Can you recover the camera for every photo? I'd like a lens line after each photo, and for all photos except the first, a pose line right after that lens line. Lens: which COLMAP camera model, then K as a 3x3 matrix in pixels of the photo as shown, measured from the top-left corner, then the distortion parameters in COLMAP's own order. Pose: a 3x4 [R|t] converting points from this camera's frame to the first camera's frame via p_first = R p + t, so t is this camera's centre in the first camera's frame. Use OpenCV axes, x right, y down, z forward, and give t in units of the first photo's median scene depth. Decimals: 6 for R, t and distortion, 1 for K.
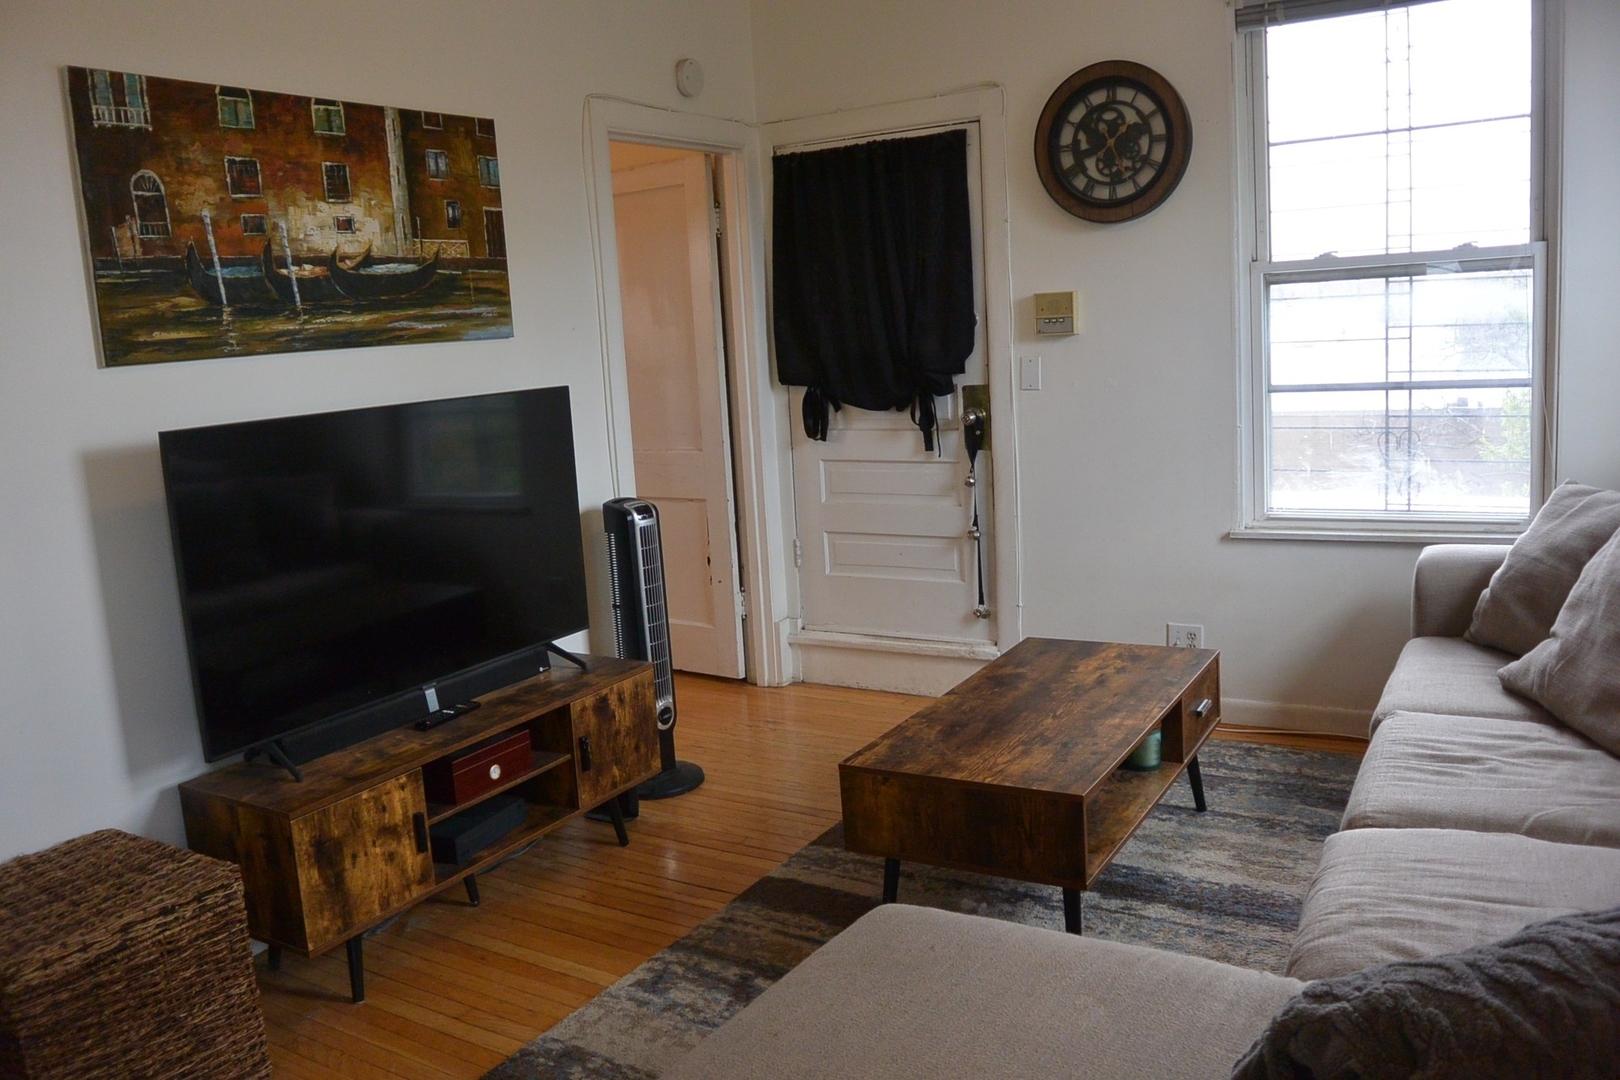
lens RADIAL K [[1268.9, 0, 803.5], [0, 1268.9, 493.3], [0, 0, 1]] dist [-0.072824, 0.005950]
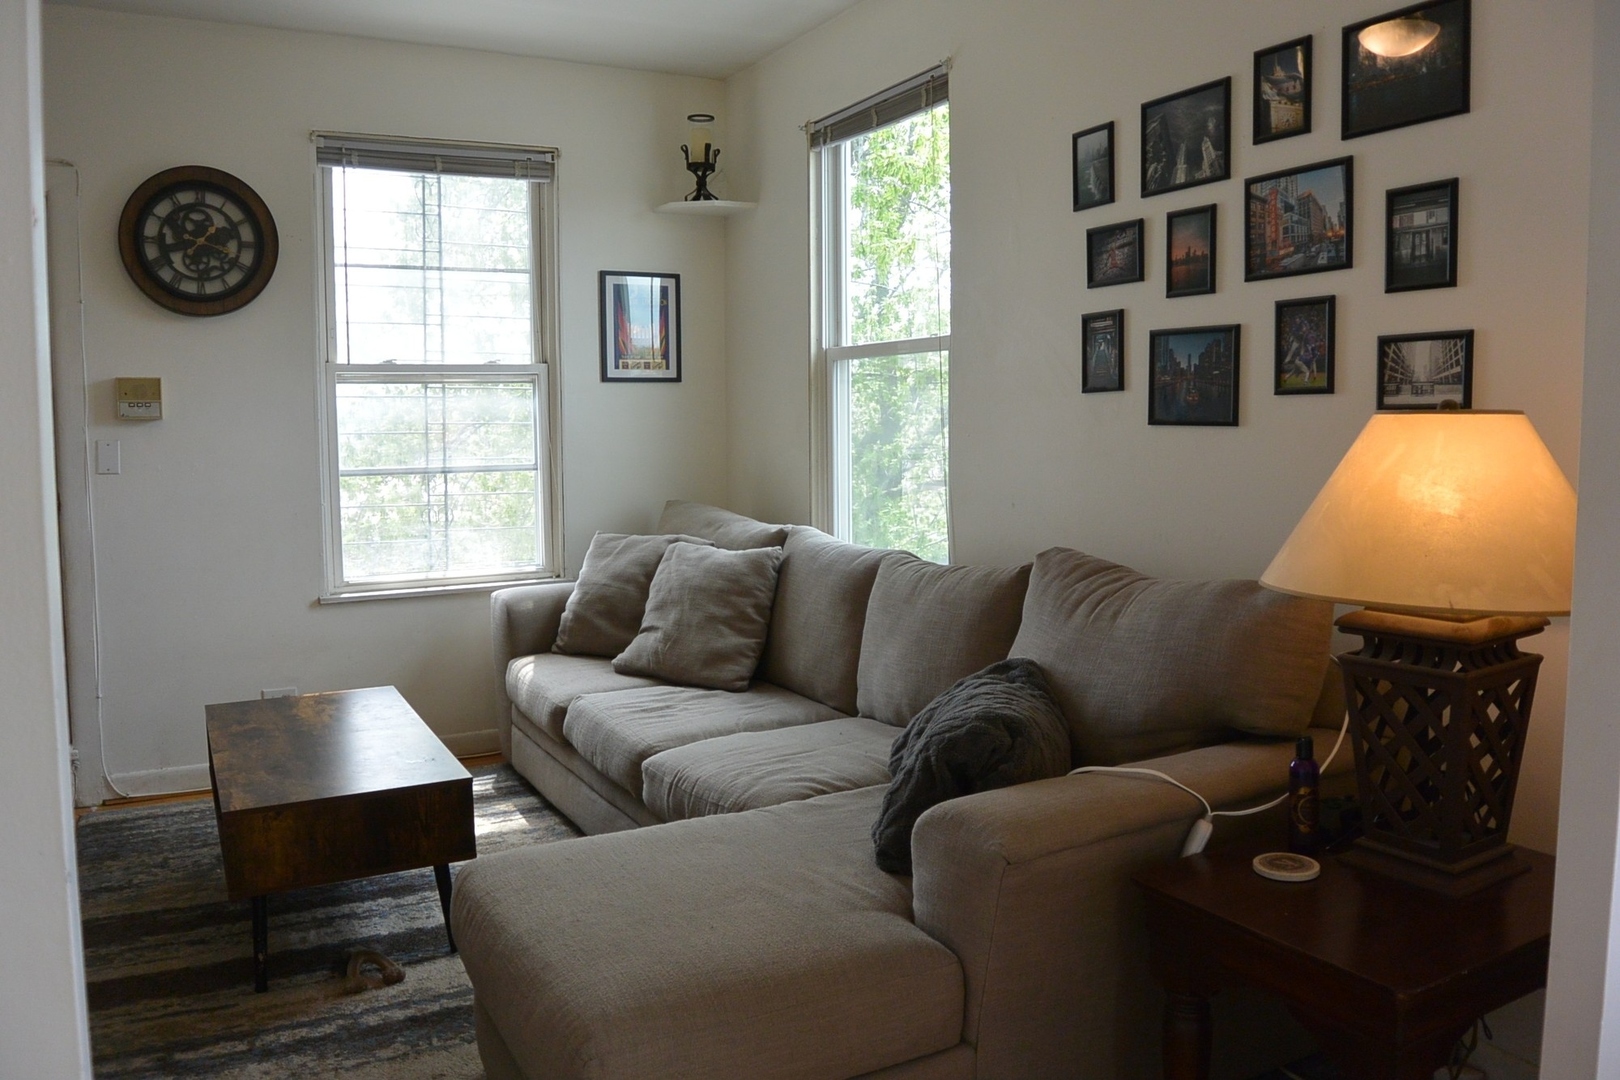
lens RADIAL K [[1268.9, 0, 803.5], [0, 1268.9, 493.3], [0, 0, 1]] dist [-0.072824, 0.005950]
pose [[0.507761, 0.005239, 0.861482, -0.408782], [0.087843, 0.994455, -0.057823, 0.040028], [-0.857008, 0.105035, 0.504485, 0.050657]]
